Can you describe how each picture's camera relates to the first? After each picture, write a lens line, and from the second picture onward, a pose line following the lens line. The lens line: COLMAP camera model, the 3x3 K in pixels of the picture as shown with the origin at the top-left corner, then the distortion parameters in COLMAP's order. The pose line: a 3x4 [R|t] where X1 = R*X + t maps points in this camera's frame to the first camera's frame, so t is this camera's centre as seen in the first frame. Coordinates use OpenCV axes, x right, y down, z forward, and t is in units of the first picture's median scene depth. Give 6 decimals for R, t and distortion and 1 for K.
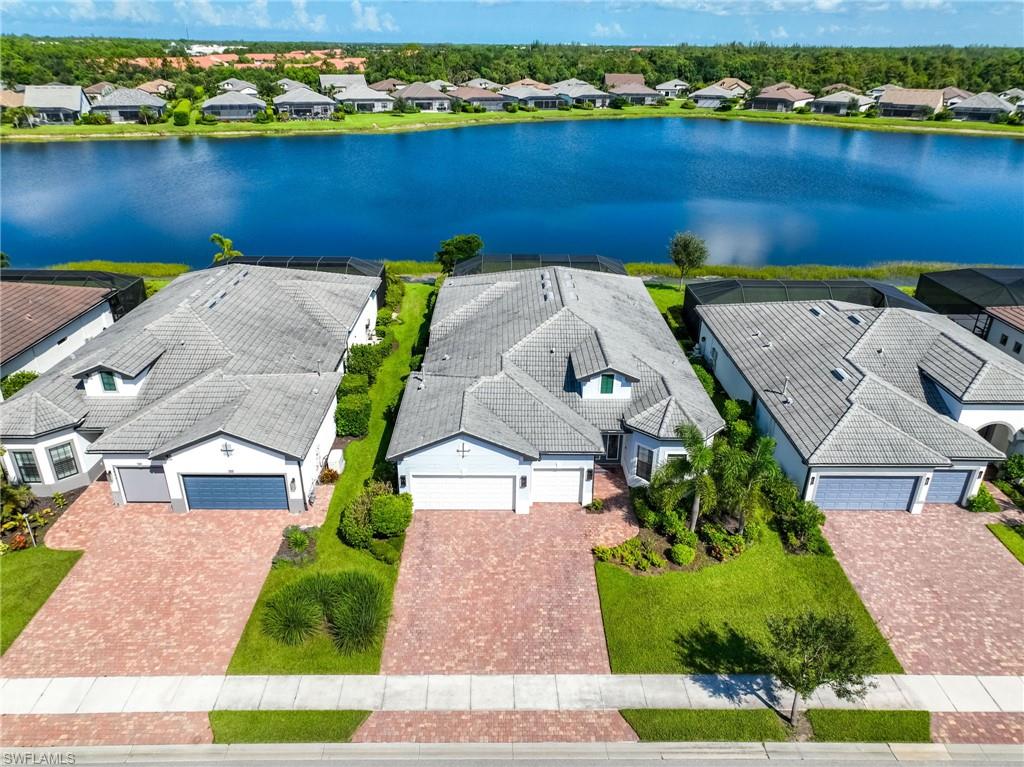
lens RADIAL K [[716.6, 0, 512.0], [0, 716.6, 383.5], [0, 0, 1]] dist [-0.008933, 0.025321]
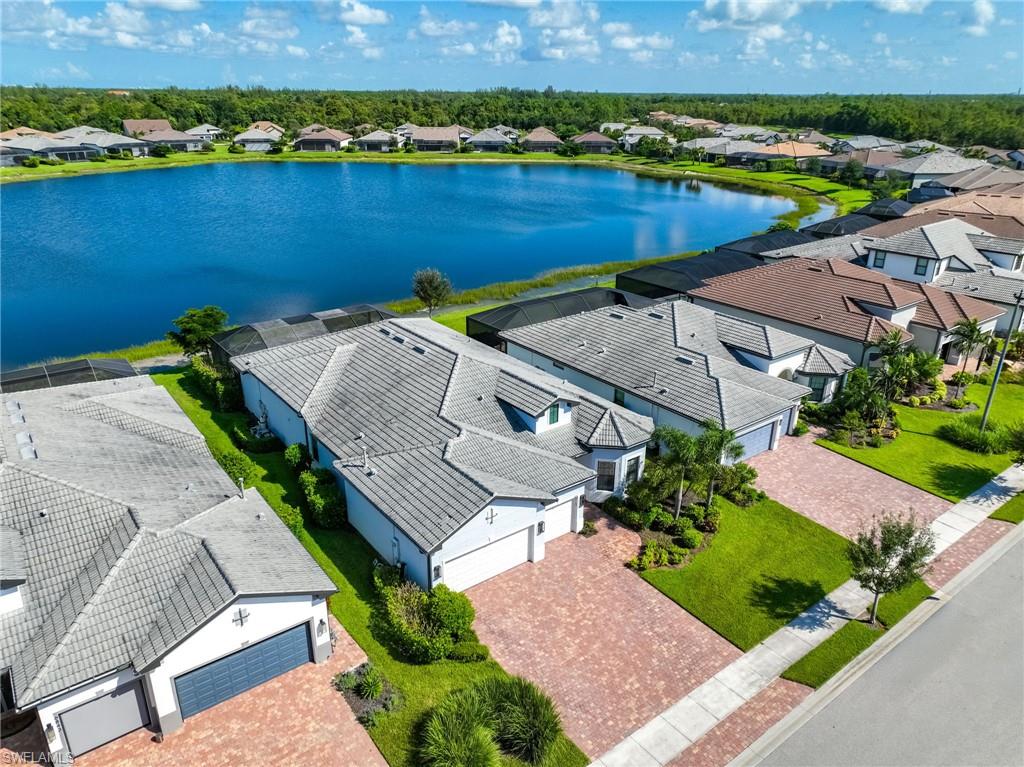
lens RADIAL K [[716.6, 0, 512.0], [0, 716.6, 383.5], [0, 0, 1]] dist [-0.008933, 0.025321]
pose [[0.802517, -0.228389, 0.551186, -0.512217], [0.255931, 0.966296, 0.027763, -0.092707], [-0.538949, 0.118785, 0.833921, 0.169673]]
